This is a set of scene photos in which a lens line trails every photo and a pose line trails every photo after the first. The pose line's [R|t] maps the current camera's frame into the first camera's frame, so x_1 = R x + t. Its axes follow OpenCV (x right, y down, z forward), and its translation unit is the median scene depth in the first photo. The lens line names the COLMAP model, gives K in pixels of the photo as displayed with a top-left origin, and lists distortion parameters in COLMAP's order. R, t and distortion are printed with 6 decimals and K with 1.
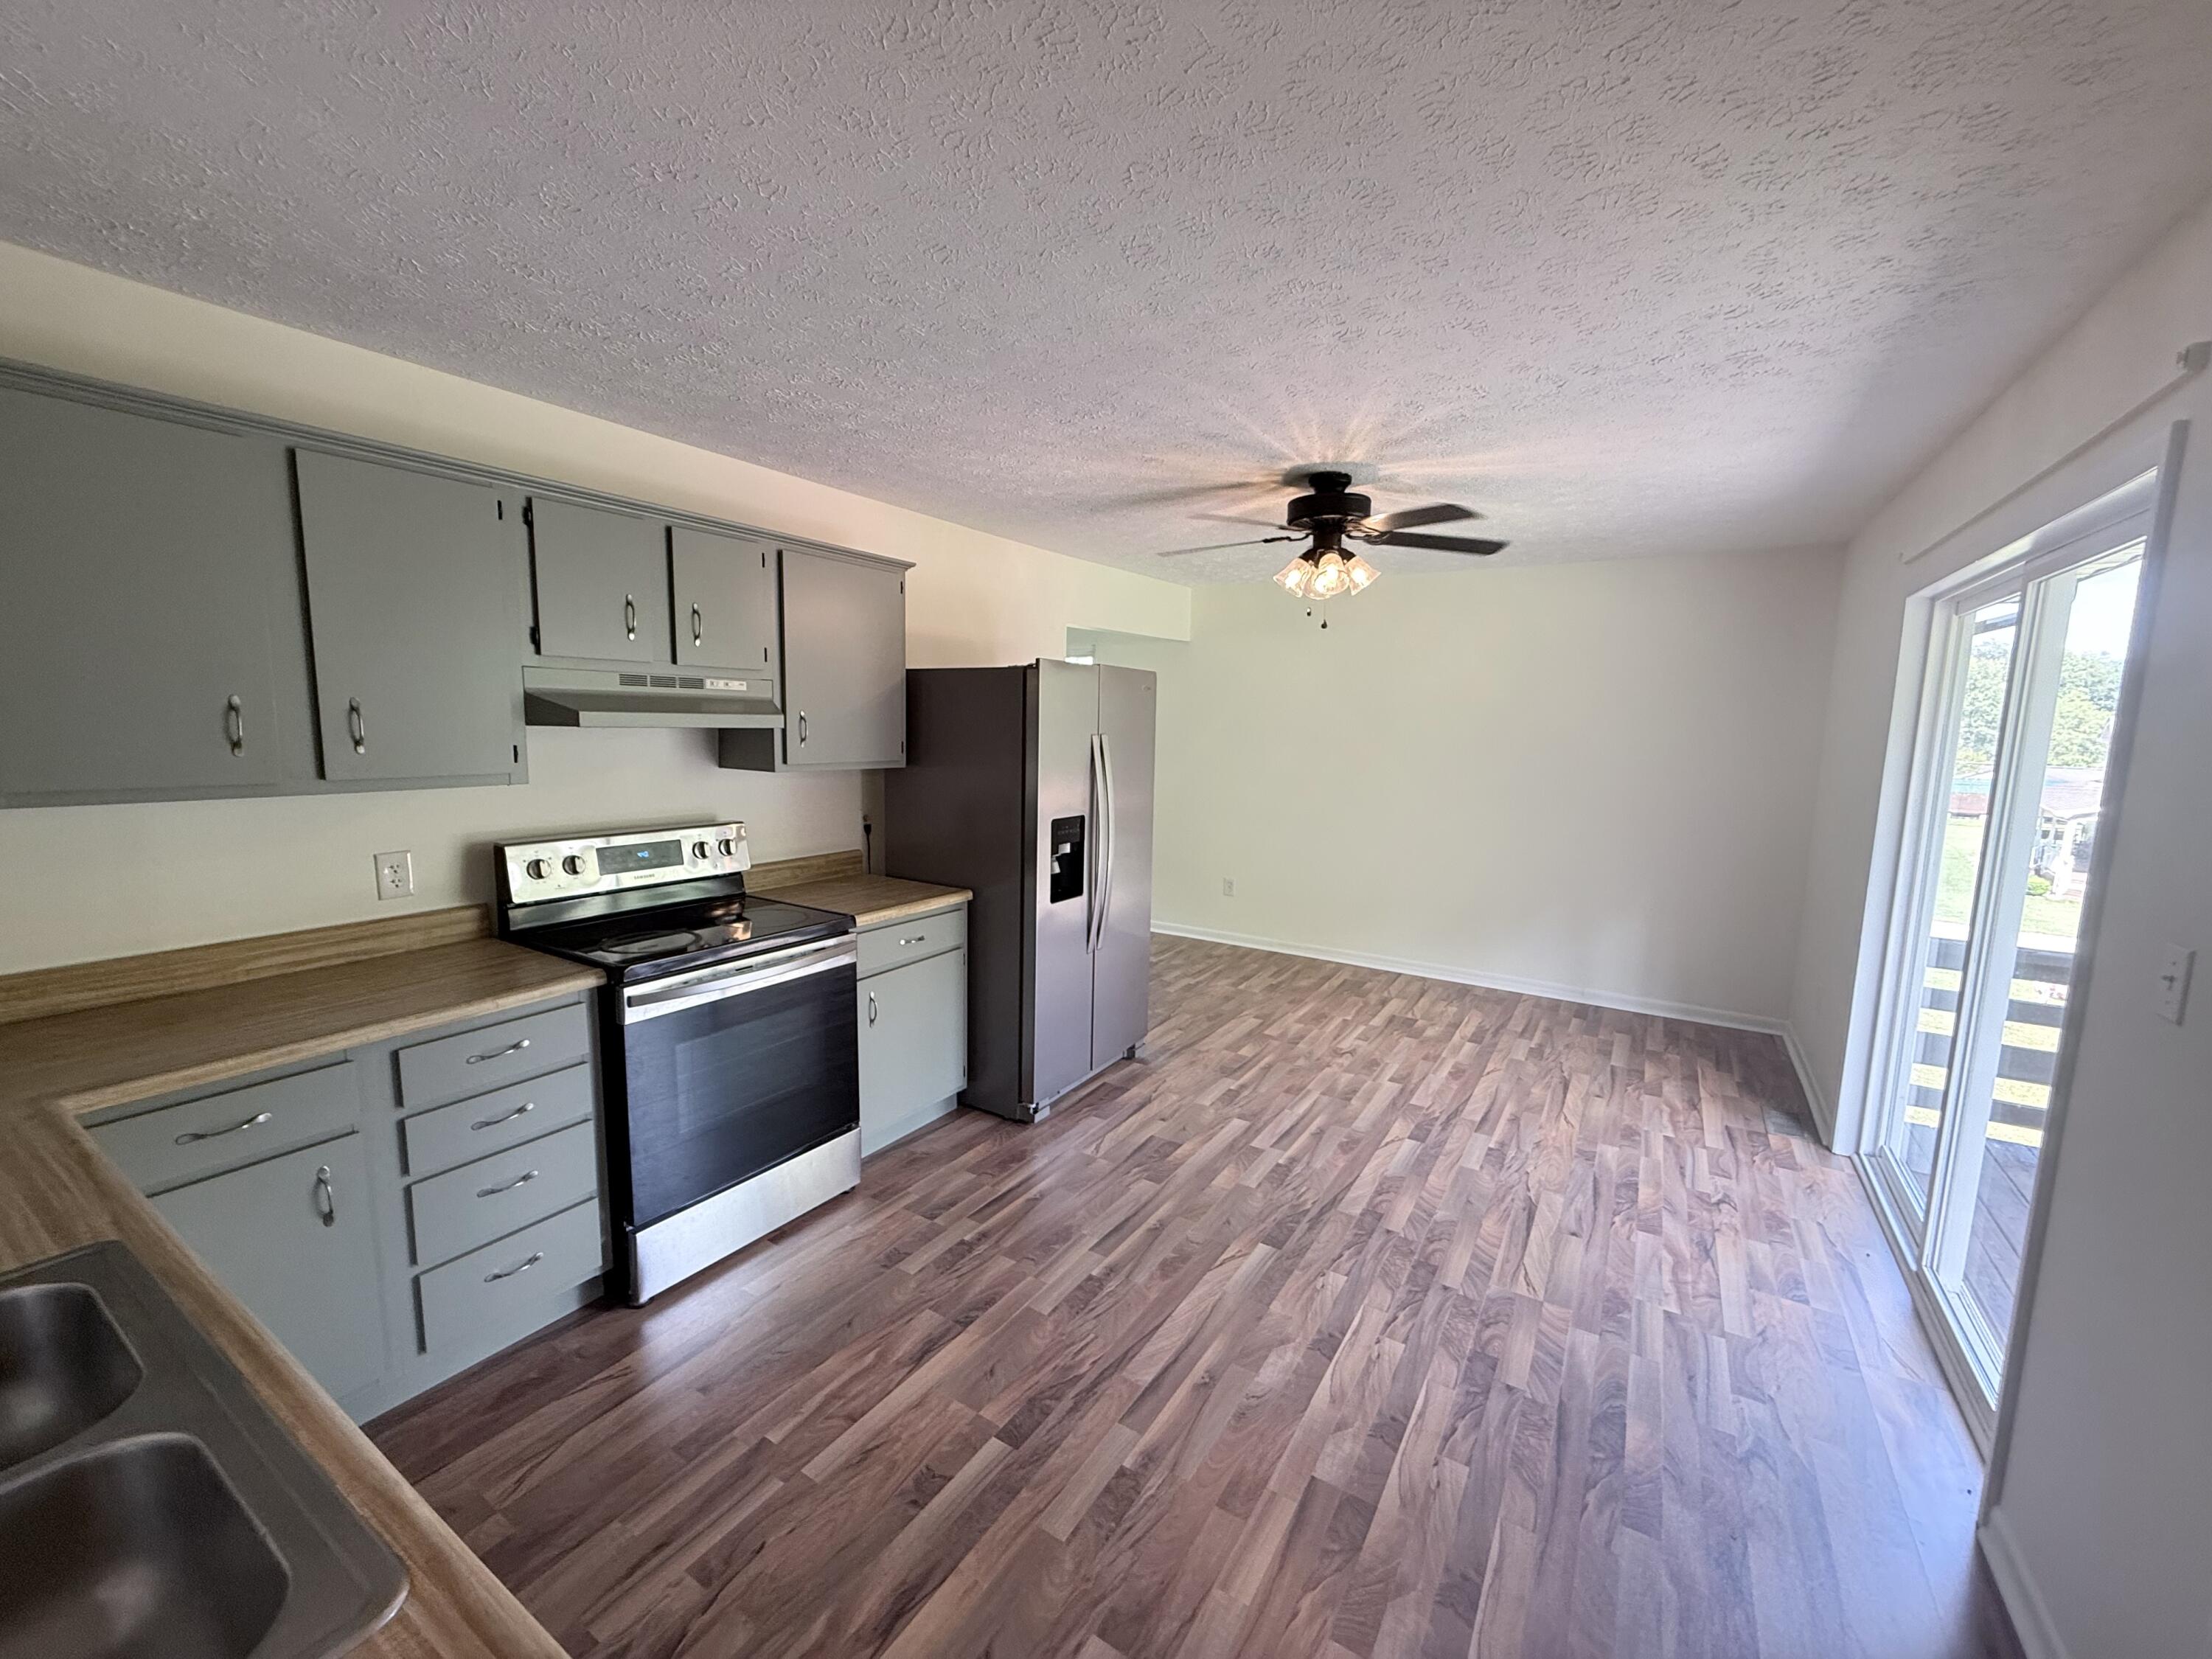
lens RADIAL K [[876.2, 0, 1089.0], [0, 876.2, 836.3], [0, 0, 1]] dist [0.000455, 0.000199]
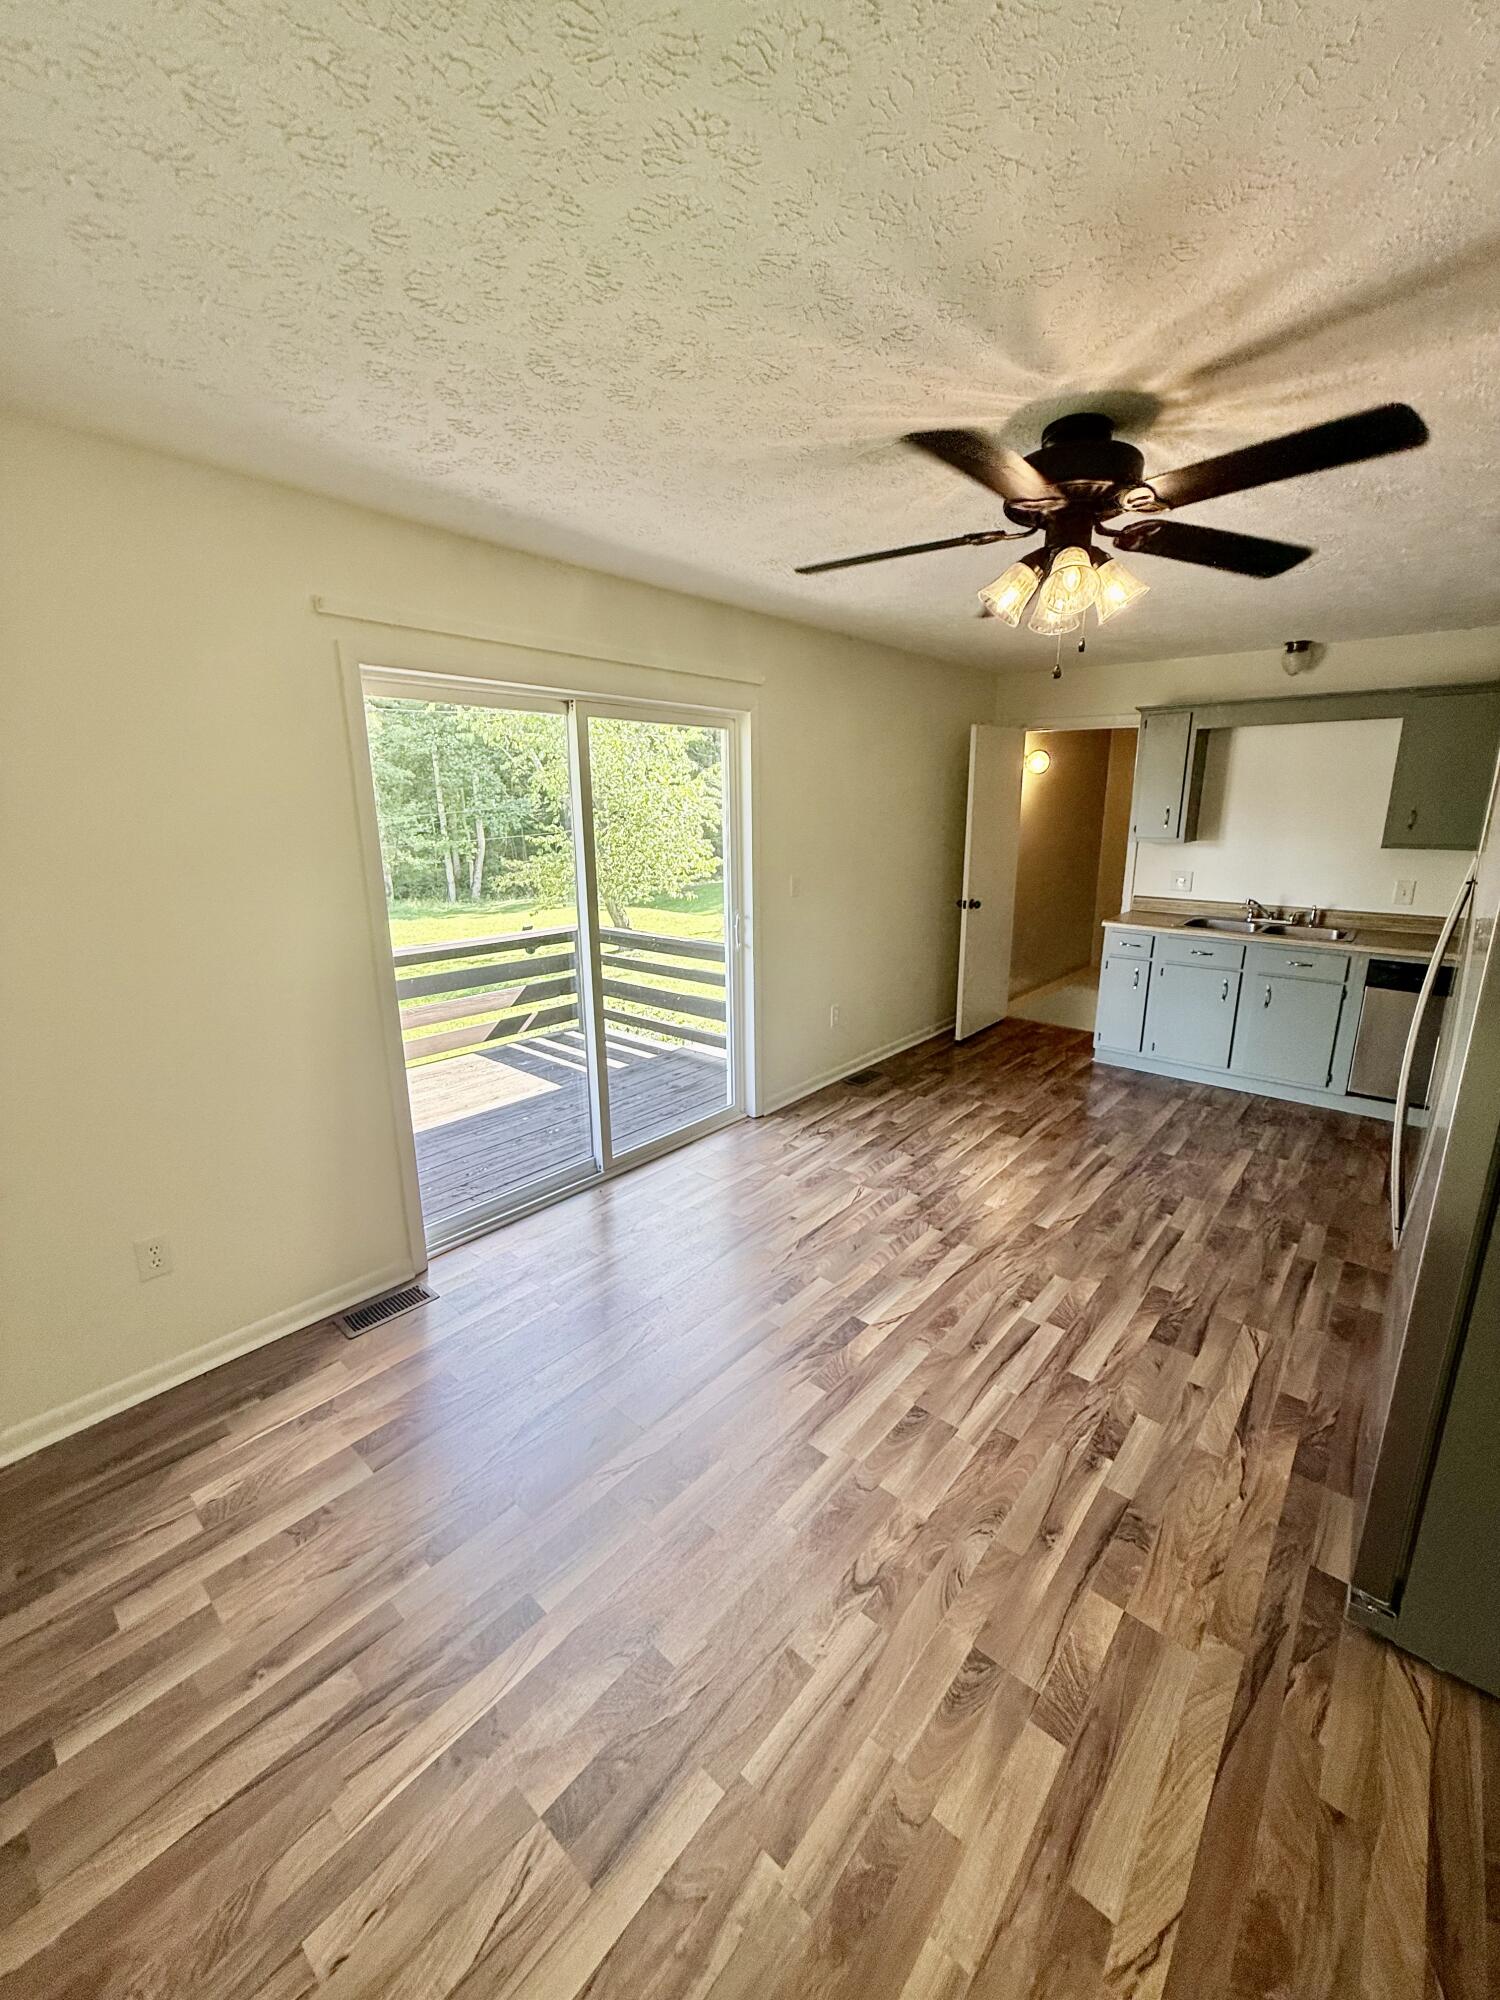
lens RADIAL K [[792.2, 0, 749.7], [0, 792.2, 990.7], [0, 0, 1]] dist [0.000455, 0.000199]
pose [[-0.990951, -0.042572, 0.127296, 0.461774], [0.006013, 0.933338, 0.358947, -0.261494], [-0.134091, 0.356465, -0.924636, 1.875396]]
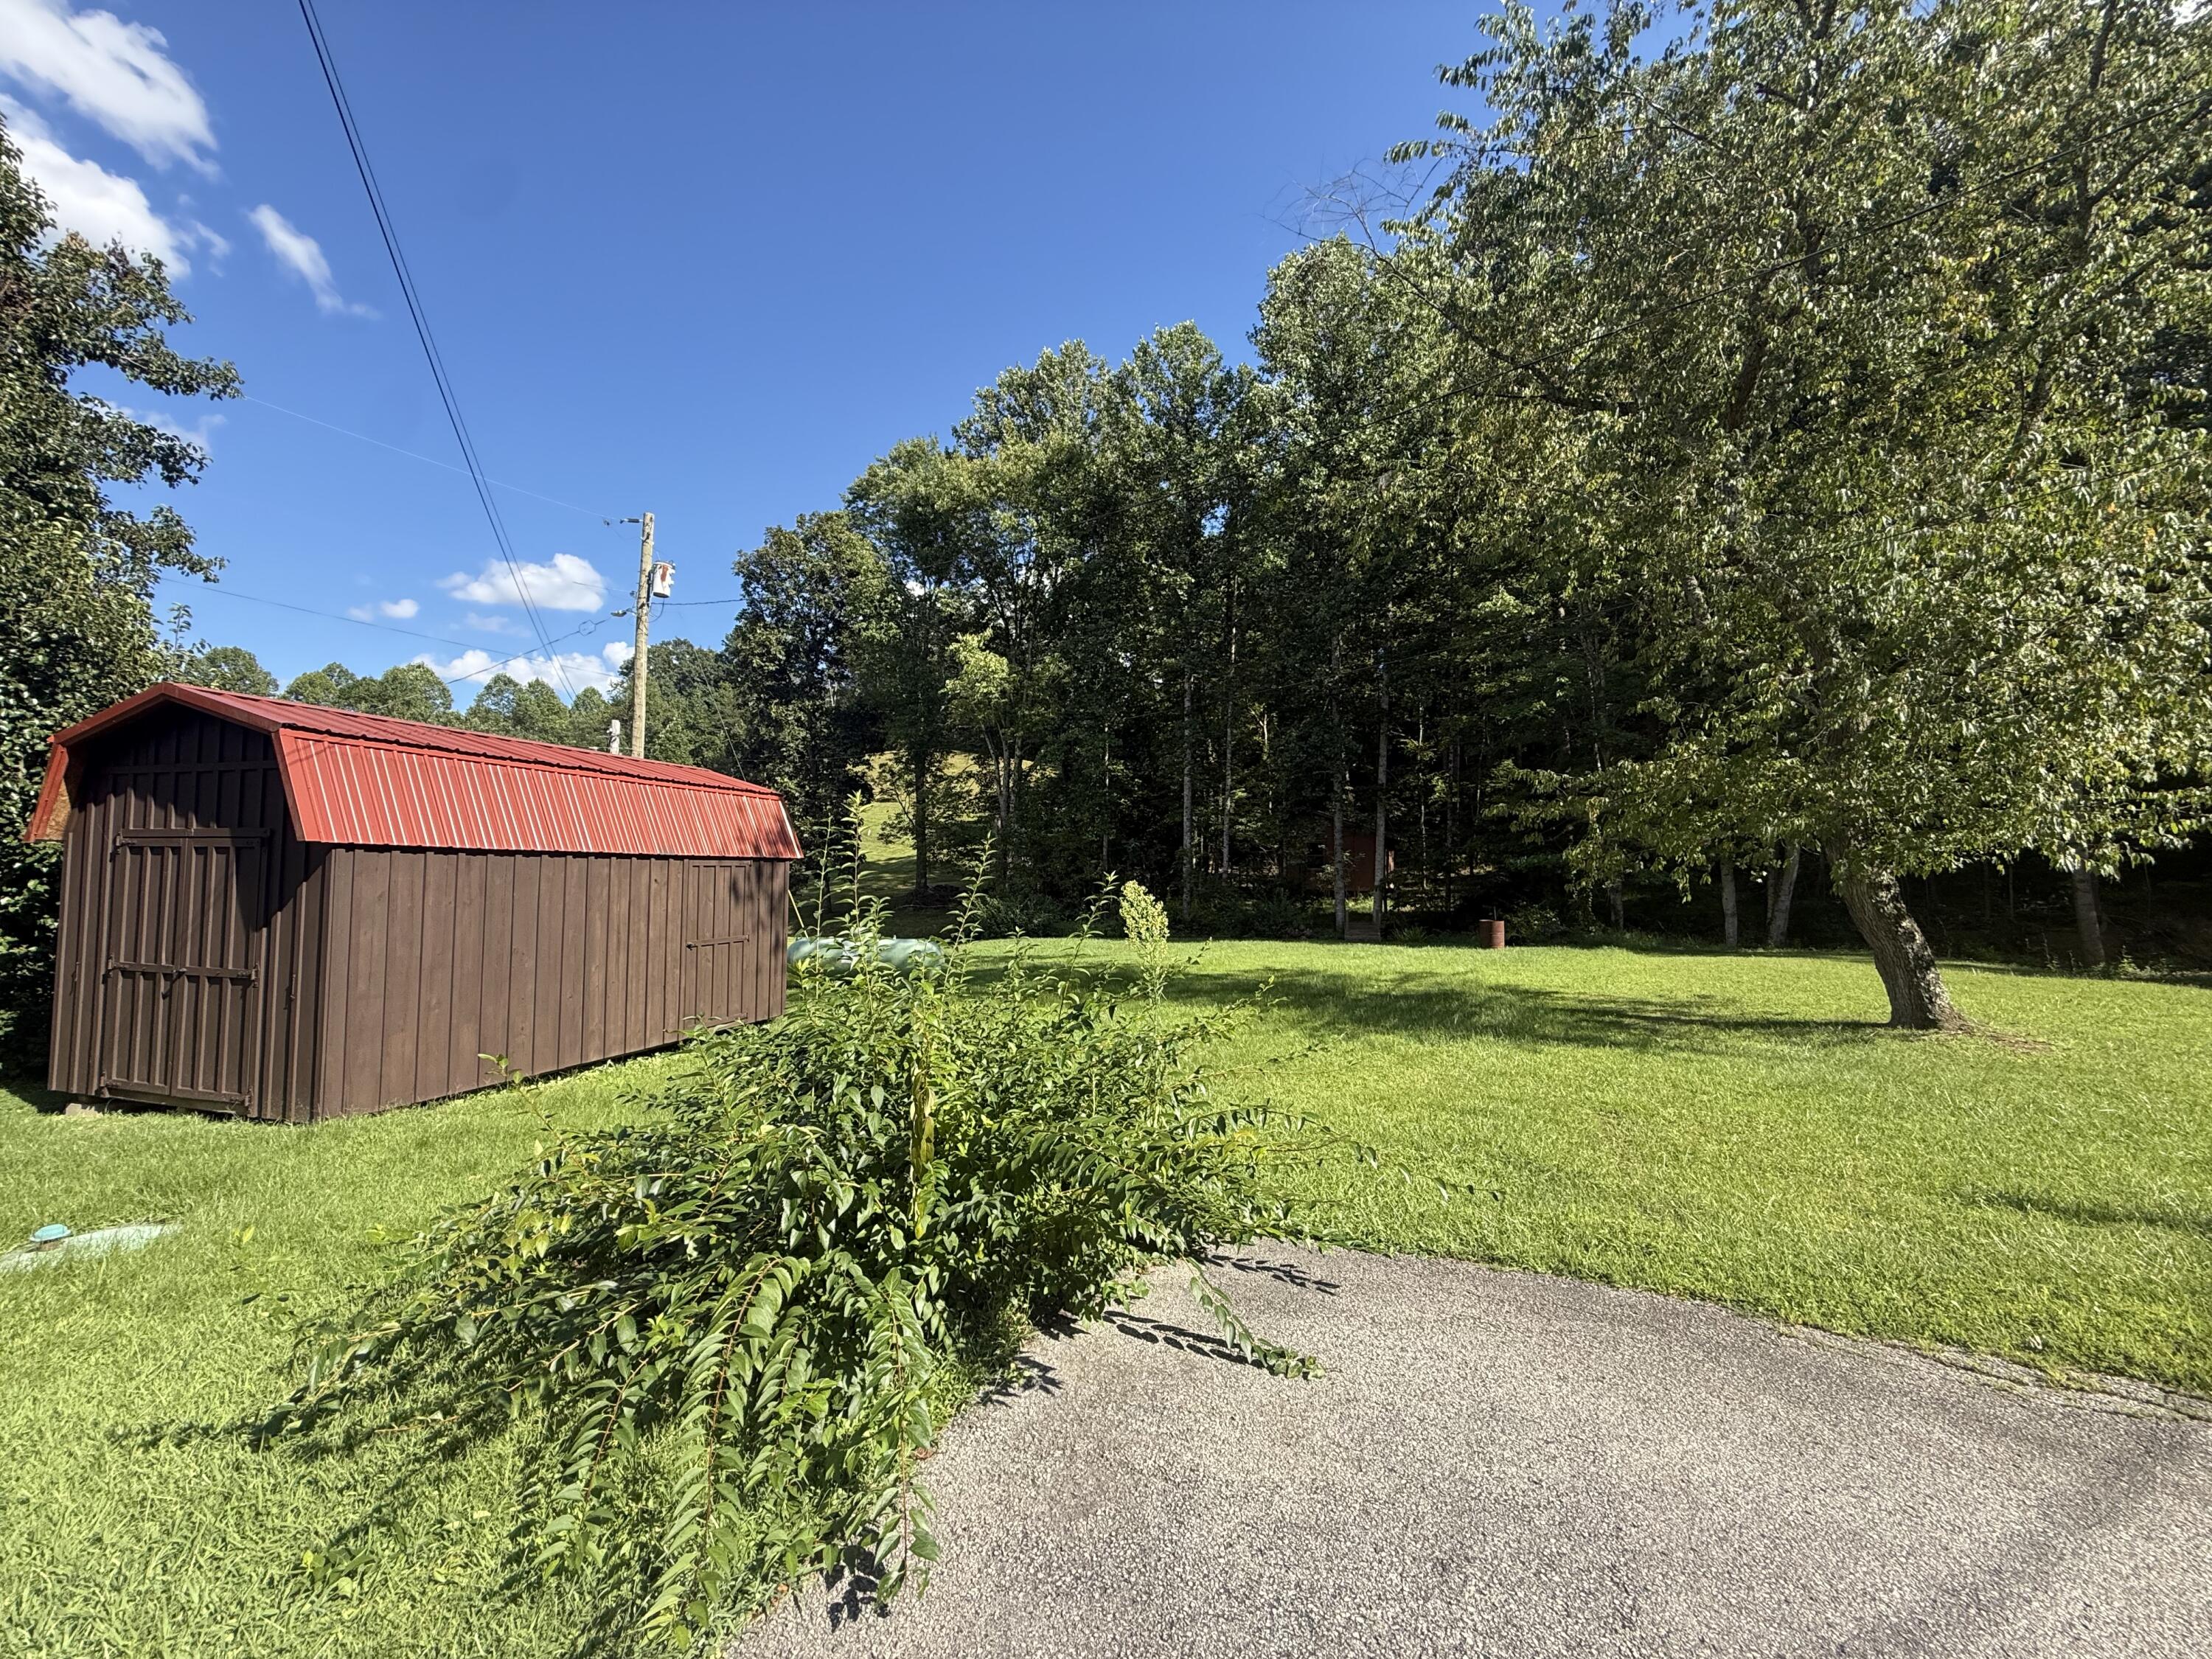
lens RADIAL K [[876.2, 0, 1099.0], [0, 876.2, 828.0], [0, 0, 1]] dist [0.000455, 0.000199]
pose [[-0.275049, 0.026682, 0.961060, 0.425057], [0.107010, 0.994253, 0.003022, 1.152214], [-0.955457, 0.103674, -0.276323, -1.798860]]
